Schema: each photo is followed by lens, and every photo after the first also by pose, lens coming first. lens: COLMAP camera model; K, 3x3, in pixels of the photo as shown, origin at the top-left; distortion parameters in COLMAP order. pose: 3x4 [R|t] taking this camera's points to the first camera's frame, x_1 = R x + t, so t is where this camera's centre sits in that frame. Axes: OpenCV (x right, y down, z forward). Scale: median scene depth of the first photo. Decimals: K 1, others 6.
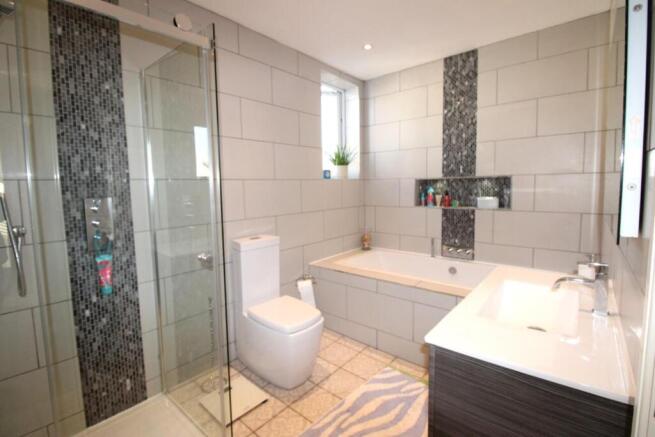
lens RADIAL K [[309.0, 0, 327.2], [0, 309.0, 213.9], [0, 0, 1]] dist [-0.002190, -0.001120]
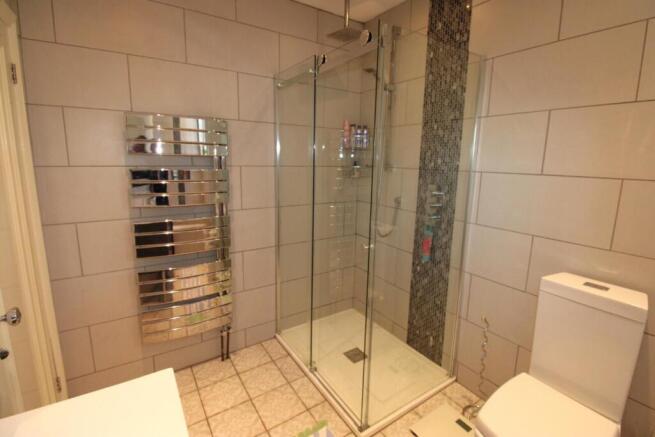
lens RADIAL K [[309.0, 0, 328.3], [0, 309.0, 214.9], [0, 0, 1]] dist [-0.002190, -0.001120]
pose [[-0.273720, 0.188822, -0.943092, 0.546473], [-0.102984, 0.969149, 0.223929, -0.163767], [0.956280, 0.158417, -0.245830, 0.895440]]
